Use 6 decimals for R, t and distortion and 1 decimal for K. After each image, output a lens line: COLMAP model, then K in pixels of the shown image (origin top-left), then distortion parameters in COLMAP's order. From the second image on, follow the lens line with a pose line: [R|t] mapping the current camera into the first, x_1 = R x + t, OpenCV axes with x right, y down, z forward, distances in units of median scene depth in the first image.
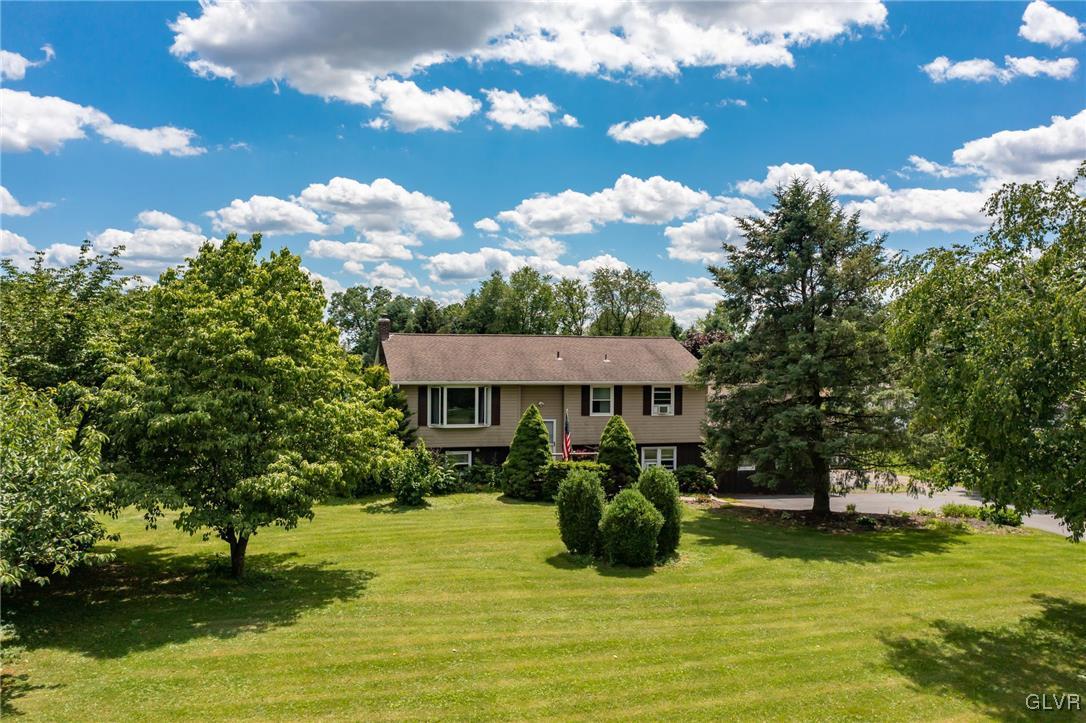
lens RADIAL K [[870.9, 0, 543.0], [0, 870.9, 361.5], [0, 0, 1]] dist [-0.012523, -0.003609]
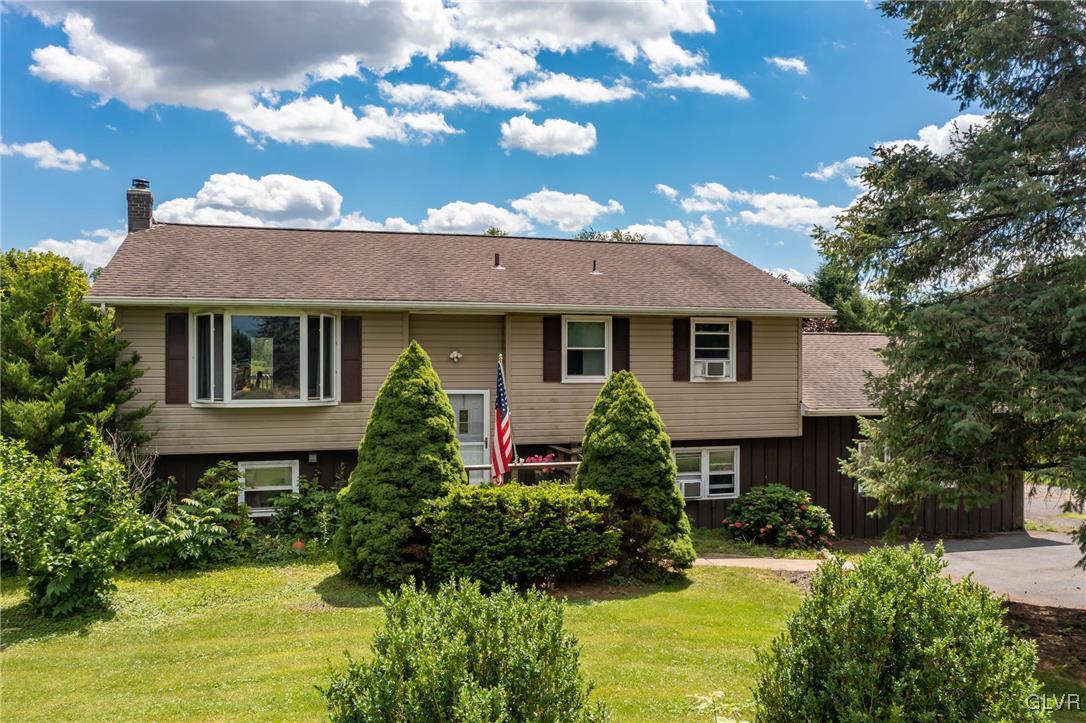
lens RADIAL K [[870.9, 0, 543.0], [0, 870.9, 361.5], [0, 0, 1]] dist [-0.012523, -0.003609]
pose [[0.999795, -0.007737, 0.018737, 0.037206], [0.007787, 0.999966, -0.002573, 0.055554], [-0.018716, 0.002718, 0.999821, 0.563208]]
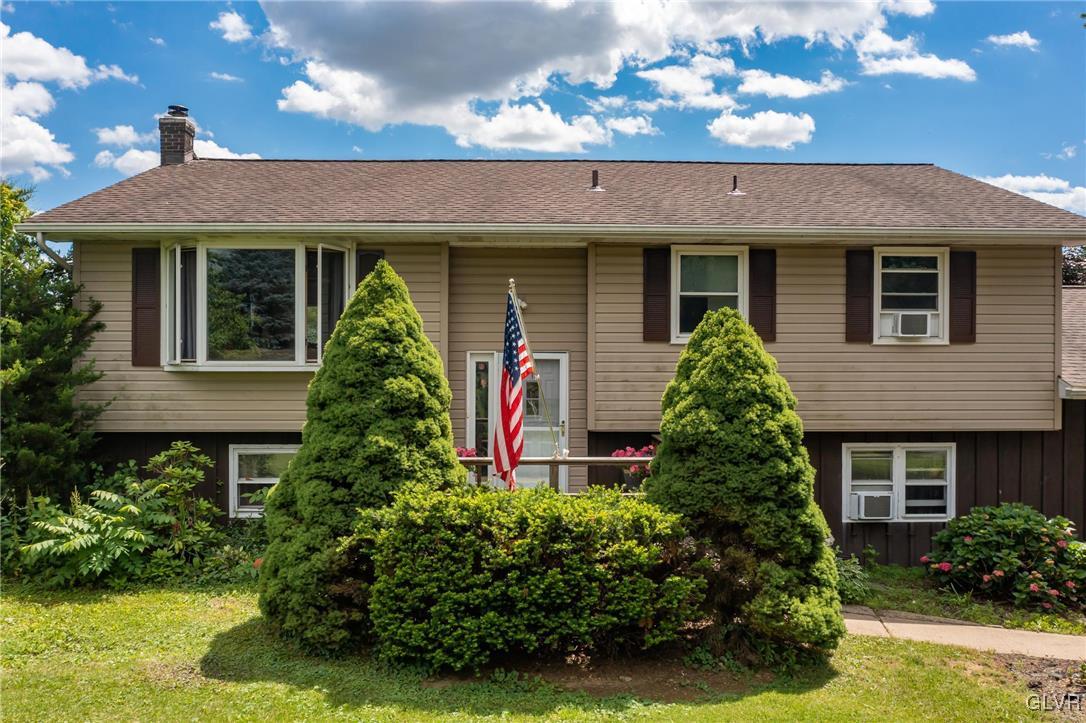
lens RADIAL K [[870.9, 0, 543.0], [0, 870.9, 361.5], [0, 0, 1]] dist [-0.012523, -0.003609]
pose [[0.970833, -0.005555, -0.239694, 0.089967], [0.005145, 0.999984, -0.002339, 0.073996], [0.239703, 0.001037, 0.970846, 0.714711]]
